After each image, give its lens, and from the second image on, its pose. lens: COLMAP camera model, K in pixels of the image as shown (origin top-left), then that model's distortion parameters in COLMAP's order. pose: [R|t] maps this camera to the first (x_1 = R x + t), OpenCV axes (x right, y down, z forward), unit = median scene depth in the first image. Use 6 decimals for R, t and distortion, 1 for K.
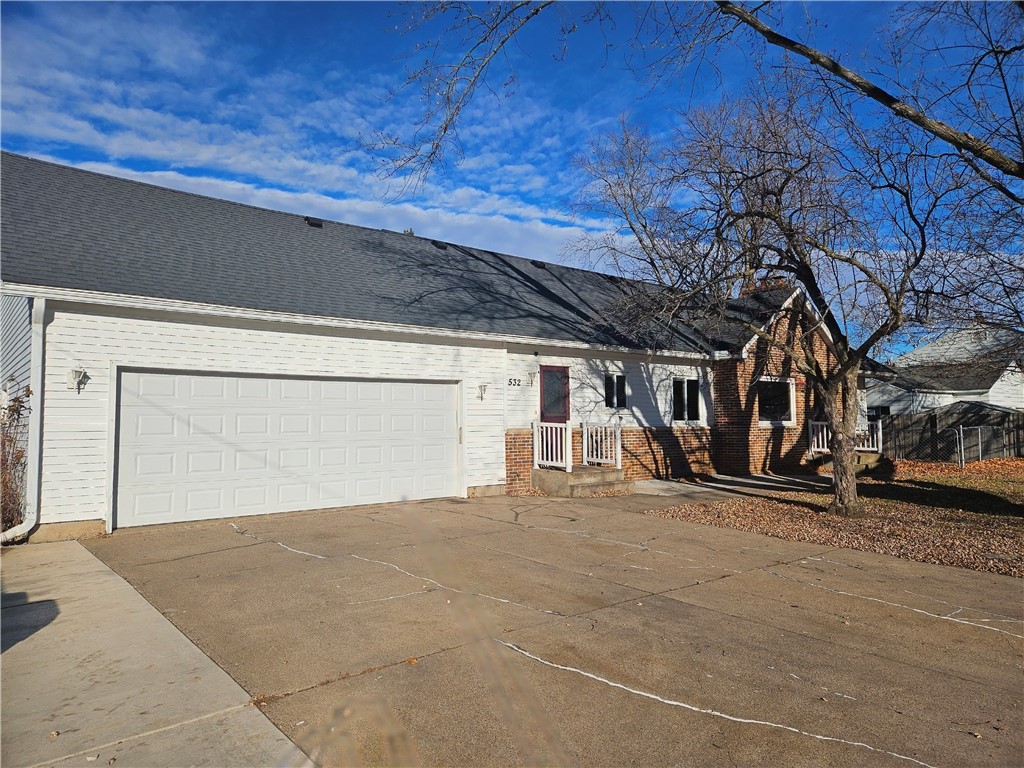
lens RADIAL K [[702.3, 0, 508.1], [0, 702.3, 385.5], [0, 0, 1]] dist [0.001286, -0.000145]
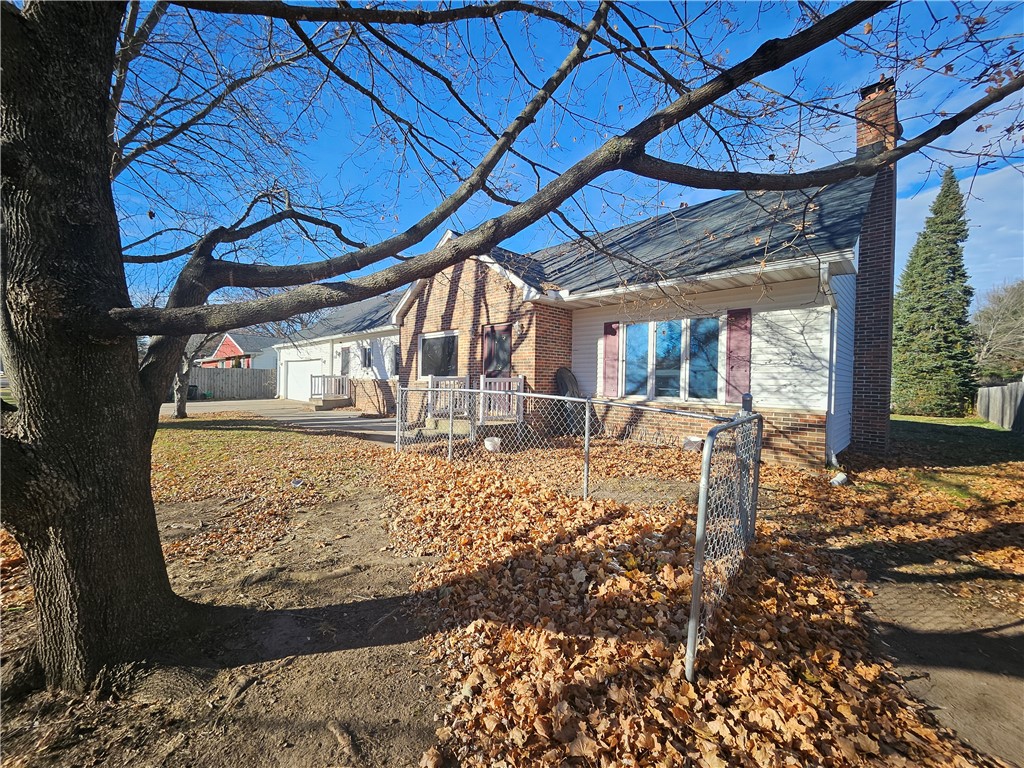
lens RADIAL K [[405.7, 0, 499.1], [0, 405.7, 380.5], [0, 0, 1]] dist [0.007062, -0.002209]
pose [[0.068986, 0.017569, -0.997463, 1.107337], [0.046177, 0.998717, 0.020785, 0.055781], [0.996548, -0.047493, 0.068087, 1.201077]]
